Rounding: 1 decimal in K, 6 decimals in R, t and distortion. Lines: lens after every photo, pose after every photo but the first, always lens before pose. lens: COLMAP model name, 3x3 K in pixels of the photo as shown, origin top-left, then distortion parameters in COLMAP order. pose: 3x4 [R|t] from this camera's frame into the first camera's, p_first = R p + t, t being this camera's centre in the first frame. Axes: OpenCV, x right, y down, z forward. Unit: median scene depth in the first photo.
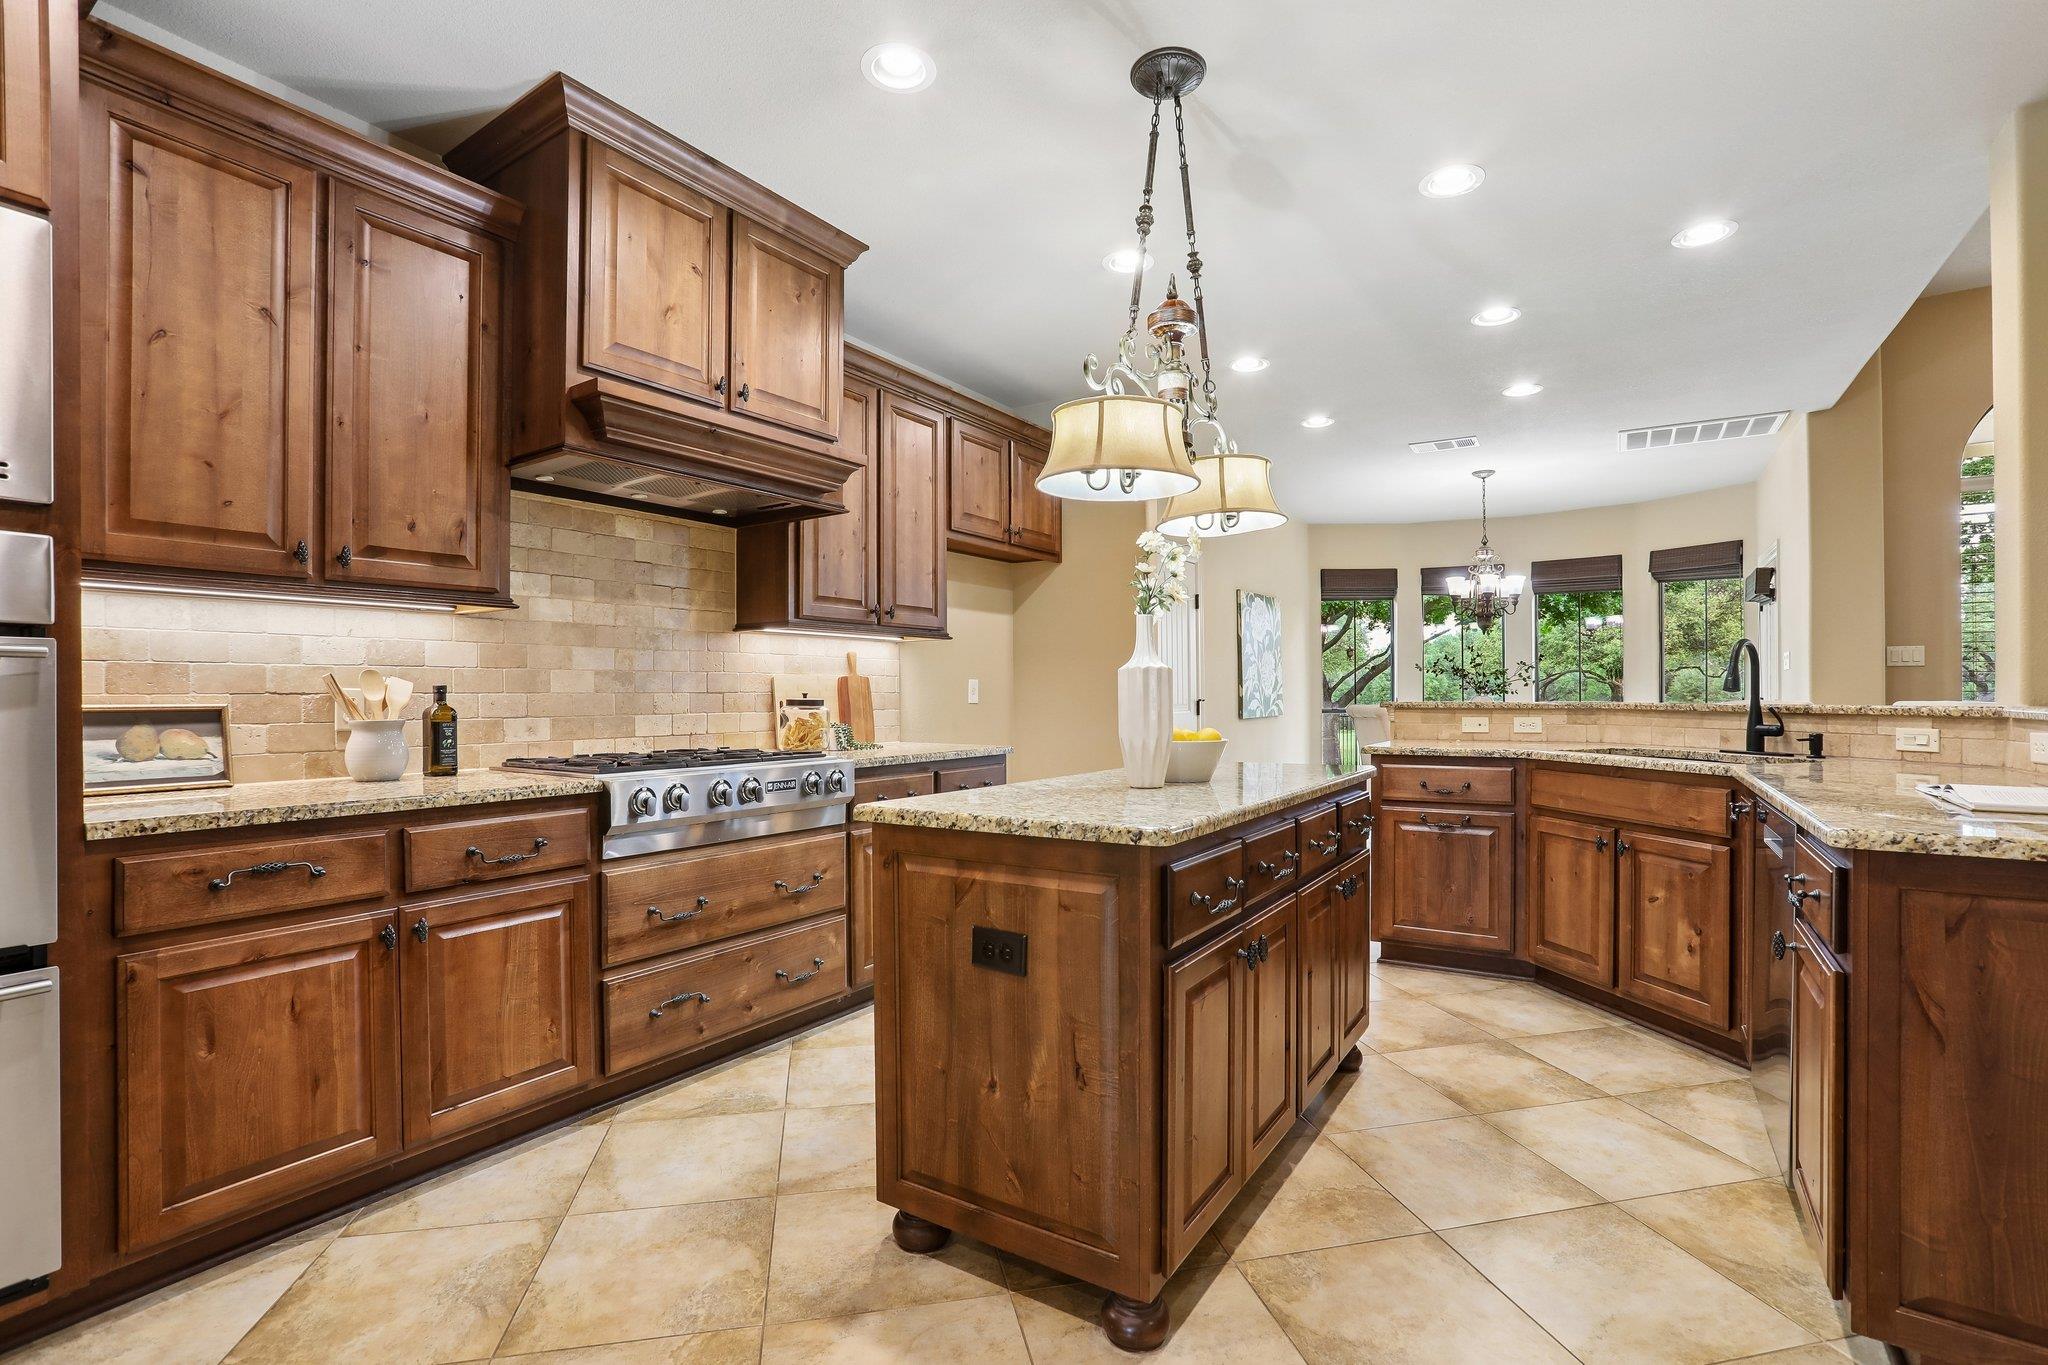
lens RADIAL K [[934.5, 0, 1031.3], [0, 934.5, 691.4], [0, 0, 1]] dist [-0.069766, 0.030964]
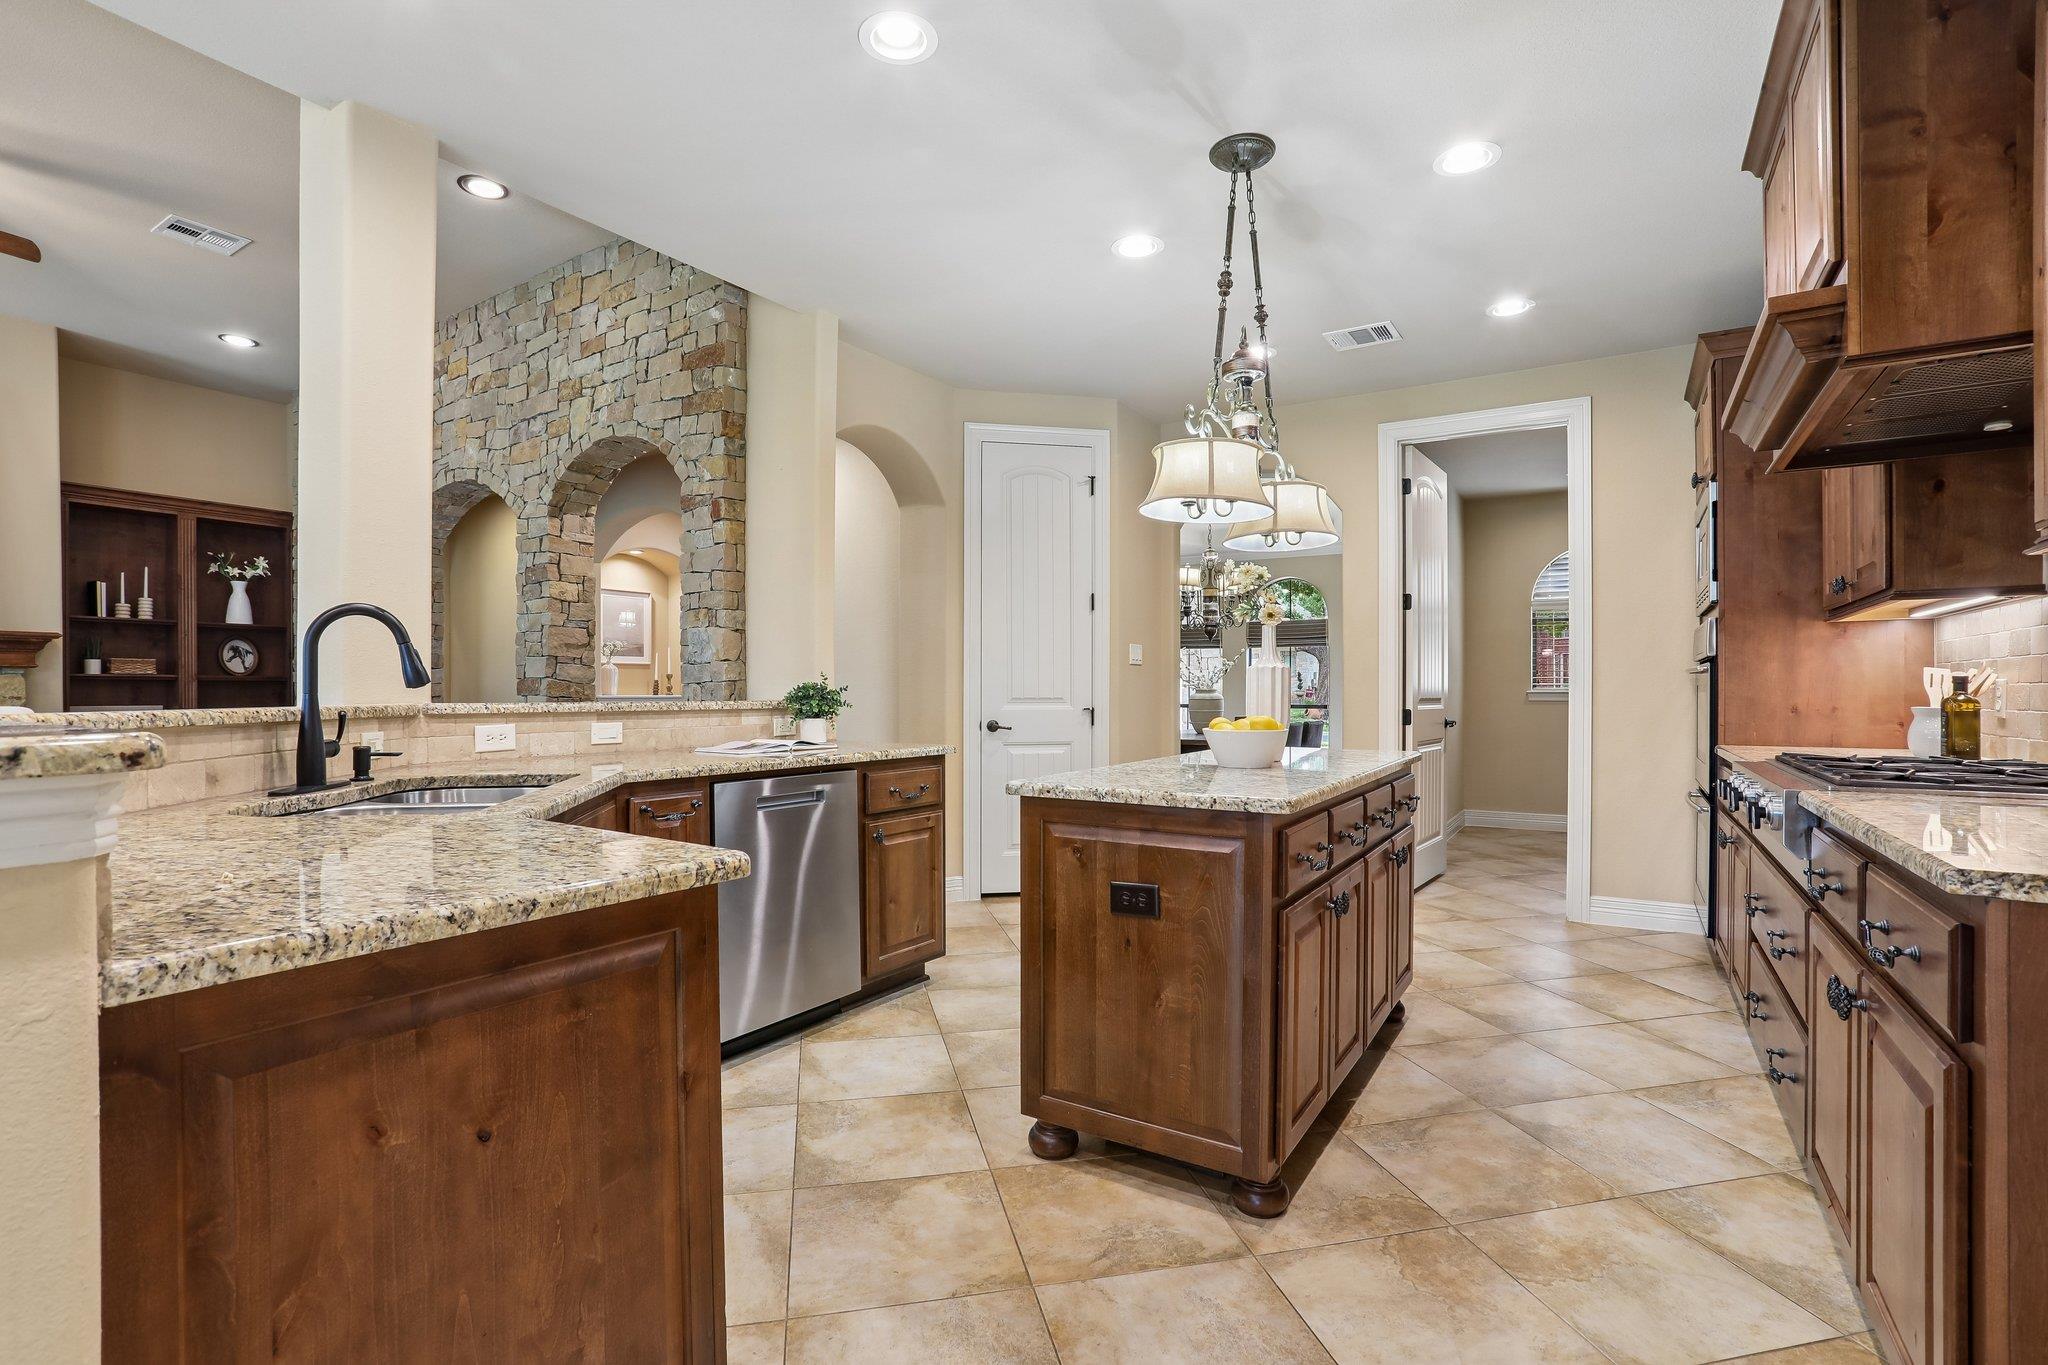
lens RADIAL K [[934.5, 0, 1031.3], [0, 934.5, 691.4], [0, 0, 1]] dist [-0.069766, 0.030964]
pose [[-0.999977, 0.004230, -0.005317, 0.403339], [0.004239, 0.999990, -0.001659, 0.007593], [0.005309, -0.001682, -0.999984, 2.029945]]
